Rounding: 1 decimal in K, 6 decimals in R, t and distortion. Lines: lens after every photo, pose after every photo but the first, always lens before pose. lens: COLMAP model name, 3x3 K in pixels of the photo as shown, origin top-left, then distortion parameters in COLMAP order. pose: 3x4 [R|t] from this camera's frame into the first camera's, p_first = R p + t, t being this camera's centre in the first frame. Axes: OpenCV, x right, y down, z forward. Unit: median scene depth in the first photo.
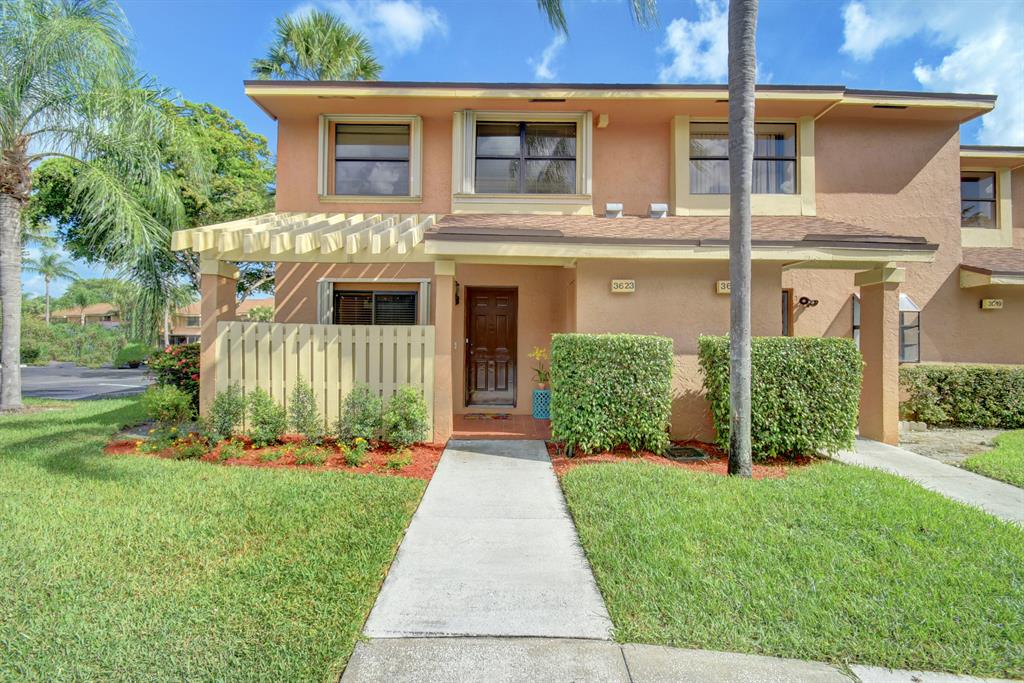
lens RADIAL K [[455.1, 0, 514.0], [0, 455.1, 343.6], [0, 0, 1]] dist [-0.004500, -0.003211]
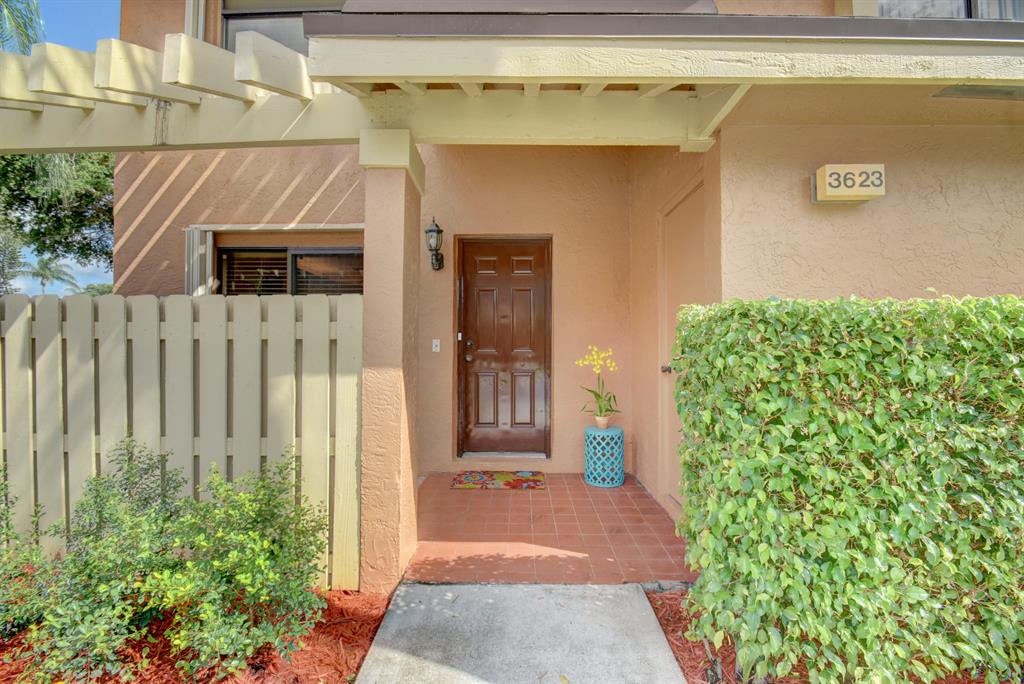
lens RADIAL K [[452.0, 0, 510.9], [0, 452.0, 349.2], [0, 0, 1]] dist [-0.002284, -0.007862]
pose [[0.999419, -0.009453, -0.032740, -0.025038], [0.009765, 0.999908, 0.009395, 0.004773], [0.032648, -0.009710, 0.999420, 0.483732]]
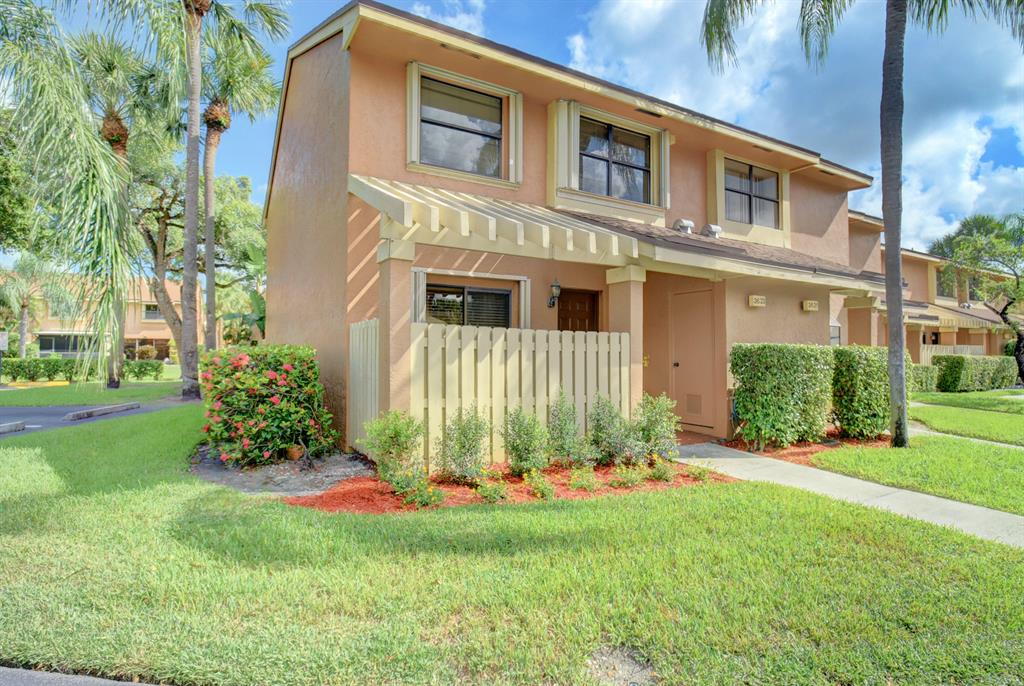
lens RADIAL K [[518.2, 0, 509.3], [0, 518.2, 344.2], [0, 0, 1]] dist [-0.026374, -0.000010]
pose [[0.871733, 0.005055, 0.489956, -0.735646], [-0.004948, 0.999987, -0.001514, -0.009914], [-0.489957, -0.001104, 0.871746, 0.138954]]
